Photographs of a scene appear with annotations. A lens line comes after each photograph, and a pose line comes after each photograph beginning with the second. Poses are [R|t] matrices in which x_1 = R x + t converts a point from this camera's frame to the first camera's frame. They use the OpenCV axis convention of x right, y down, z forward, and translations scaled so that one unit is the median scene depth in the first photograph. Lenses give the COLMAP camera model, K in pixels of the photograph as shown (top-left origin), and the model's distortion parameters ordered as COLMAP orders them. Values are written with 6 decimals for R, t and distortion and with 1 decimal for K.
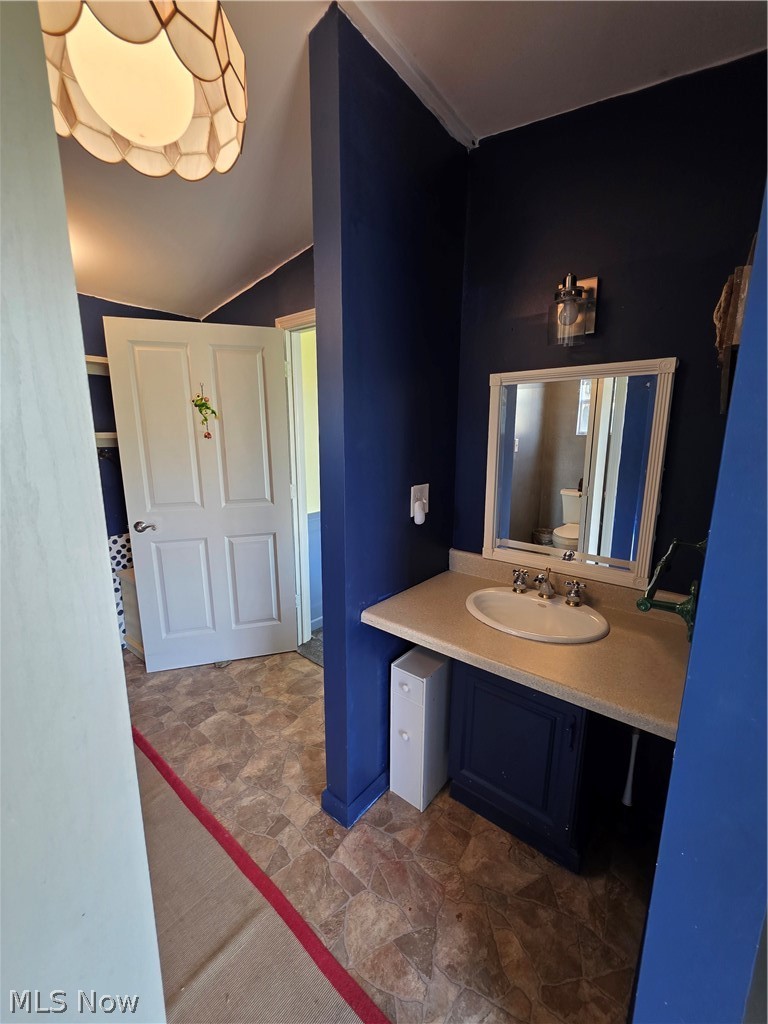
lens RADIAL K [[408.3, 0, 380.5], [0, 408.3, 510.4], [0, 0, 1]] dist [-0.001671, 0.001025]
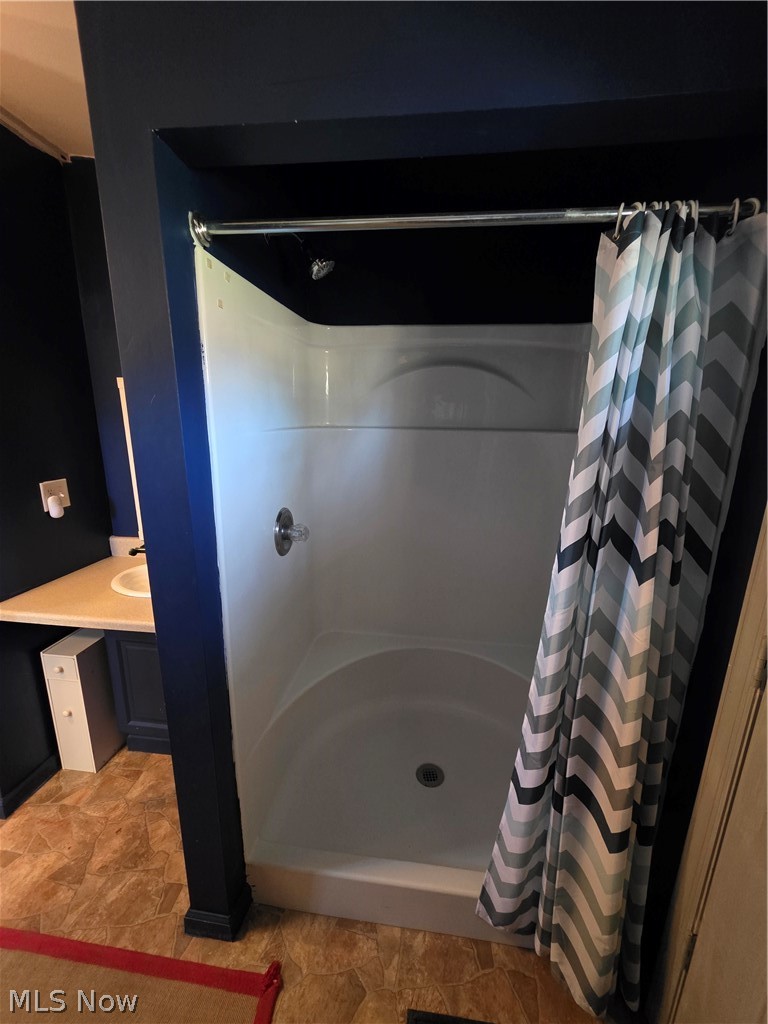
lens RADIAL K [[408.3, 0, 383.0], [0, 408.3, 510.5], [0, 0, 1]] dist [-0.001671, 0.001025]
pose [[0.838166, -0.105174, 0.535179, 0.255739], [0.074761, 0.994124, 0.078279, -0.004926], [-0.540268, -0.025600, 0.841104, -0.373740]]
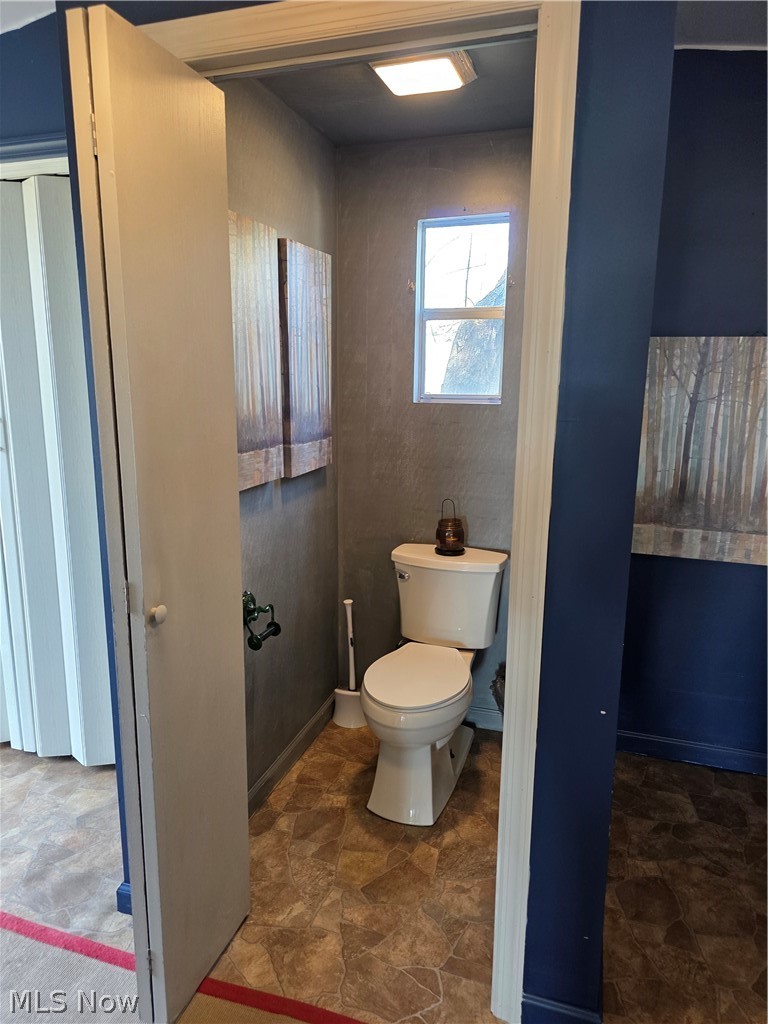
lens RADIAL K [[686.6, 0, 374.3], [0, 686.6, 527.8], [0, 0, 1]] dist [0.053872, -0.042846]
pose [[-0.930880, 0.089961, -0.354076, 0.416672], [-0.061634, 0.916640, 0.394933, -0.322499], [0.360089, 0.389458, -0.847737, 1.530498]]
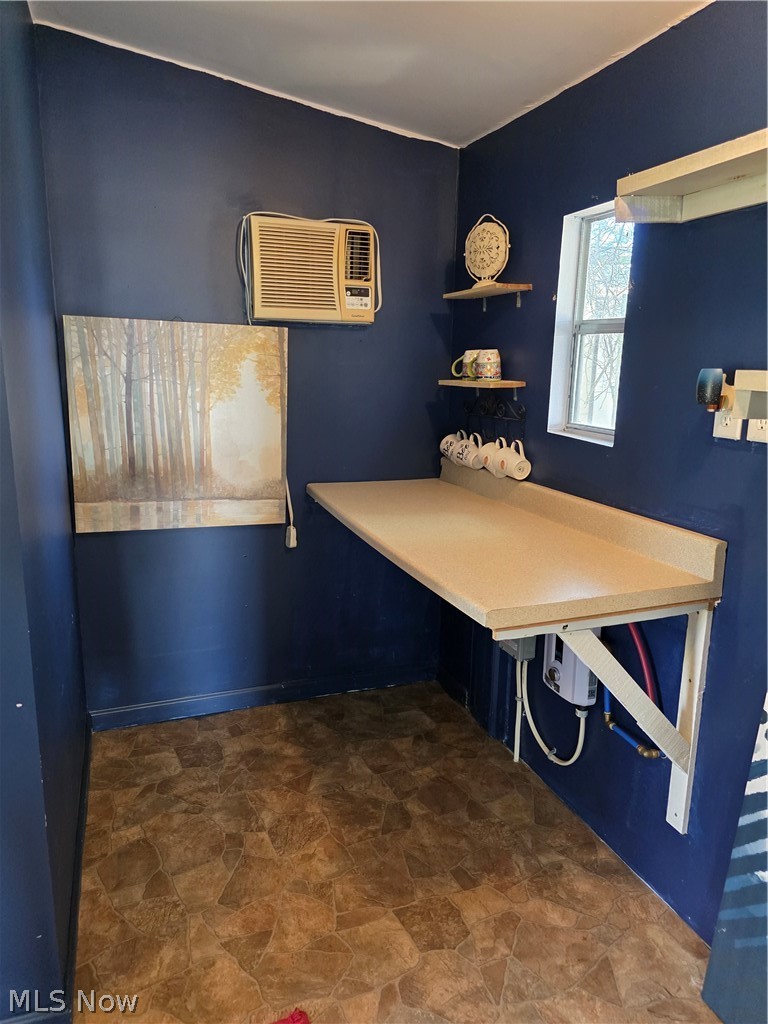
lens RADIAL K [[686.6, 0, 386.9], [0, 686.6, 509.5], [0, 0, 1]] dist [0.053872, -0.042846]
pose [[-0.497138, 0.192545, -0.846038, 0.334247], [-0.181335, 0.930479, 0.318317, -0.346969], [0.848511, 0.311664, -0.427662, 1.623294]]
